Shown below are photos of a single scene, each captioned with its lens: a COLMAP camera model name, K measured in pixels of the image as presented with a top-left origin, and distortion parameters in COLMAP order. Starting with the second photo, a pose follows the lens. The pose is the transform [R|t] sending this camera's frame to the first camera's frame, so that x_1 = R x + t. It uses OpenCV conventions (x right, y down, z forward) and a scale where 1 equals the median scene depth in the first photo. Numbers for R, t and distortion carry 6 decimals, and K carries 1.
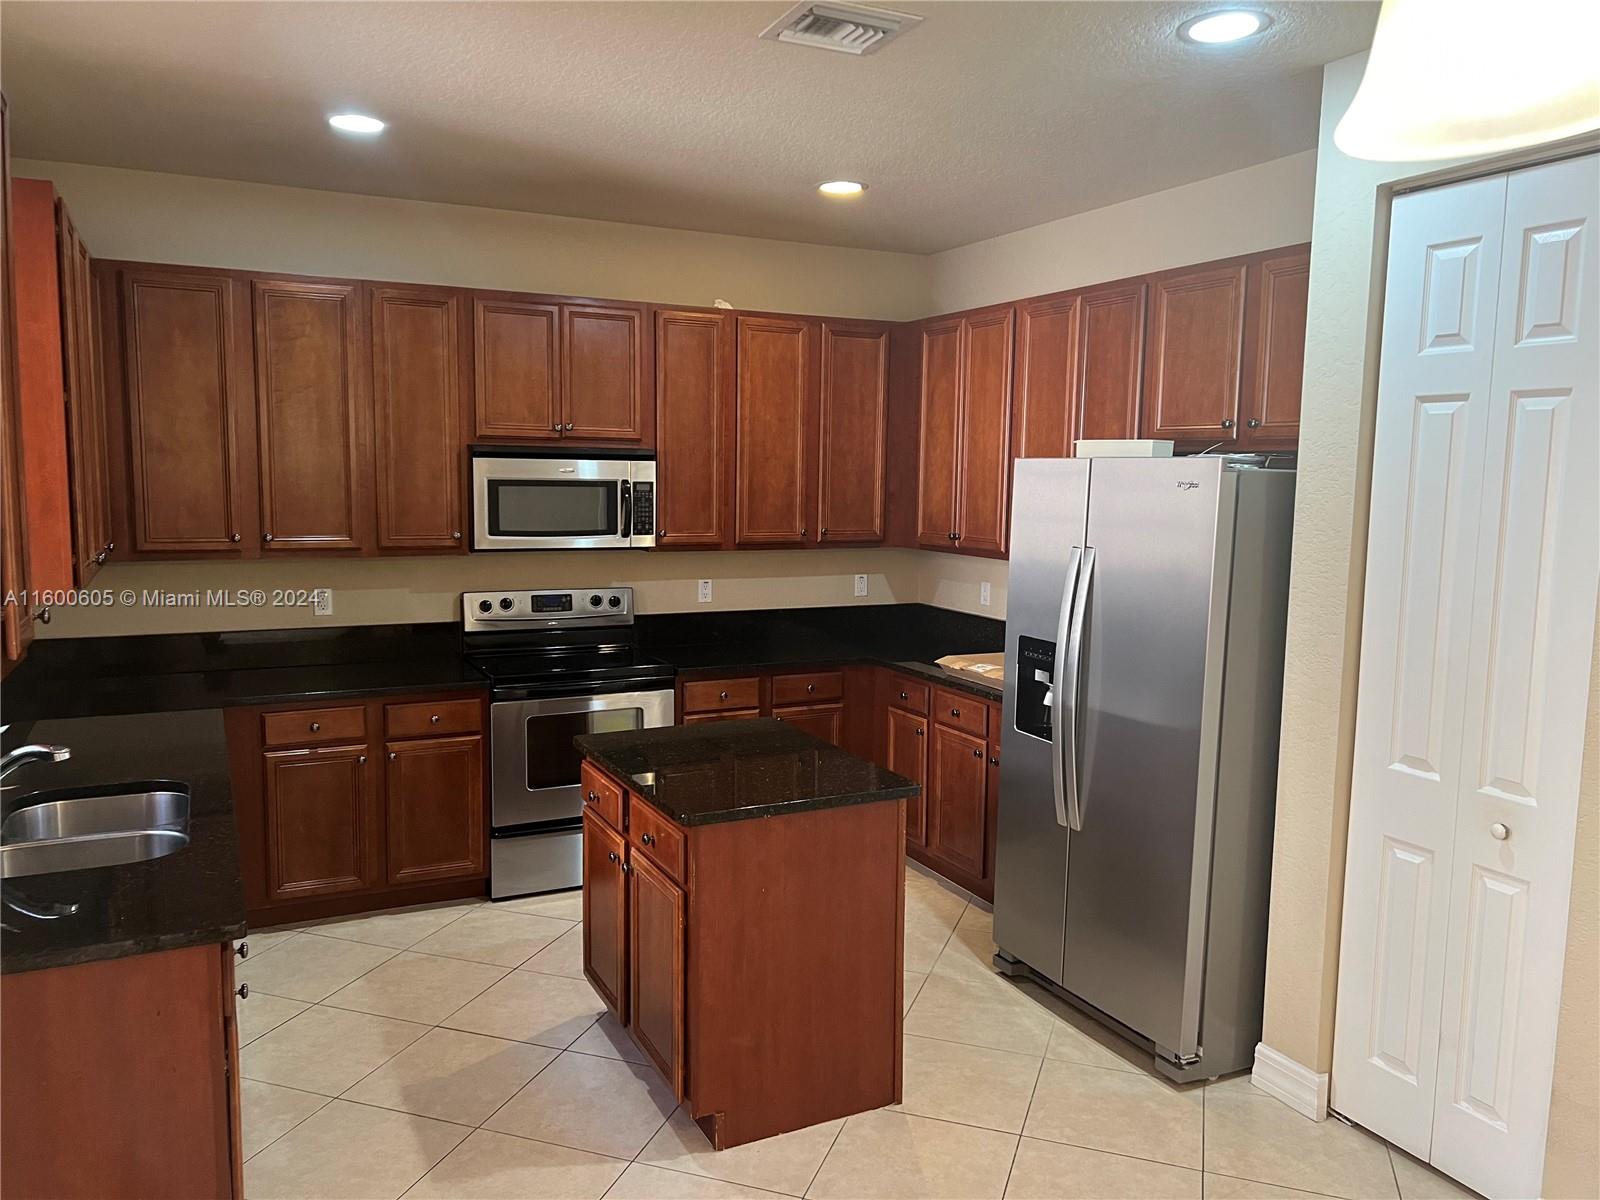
lens RADIAL K [[1217.4, 0, 816.0], [0, 1217.4, 585.5], [0, 0, 1]] dist [0.062451, -0.078210]
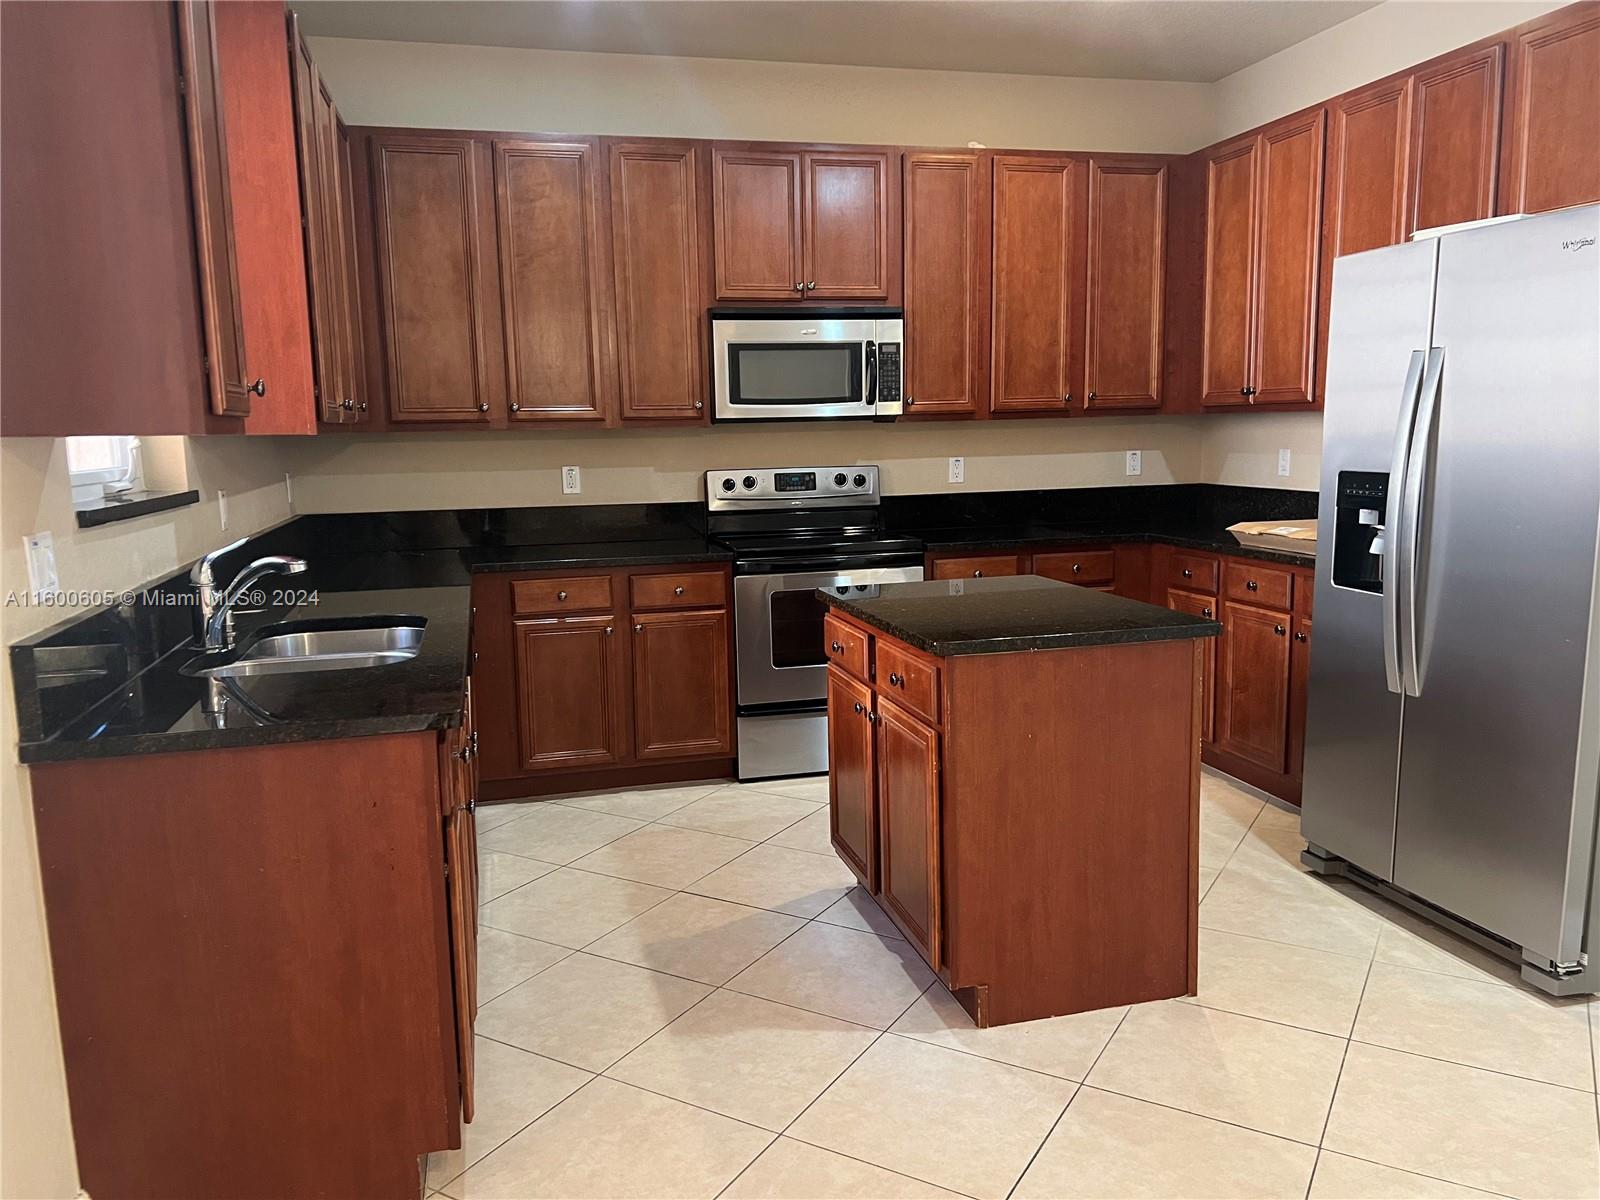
lens RADIAL K [[1217.4, 0, 806.4], [0, 1217.4, 597.0], [0, 0, 1]] dist [0.062451, -0.078210]
pose [[0.977184, -0.004072, -0.212355, -0.009722], [0.011814, 0.999310, 0.035203, 0.083977], [0.212065, -0.036909, 0.976558, 0.089215]]
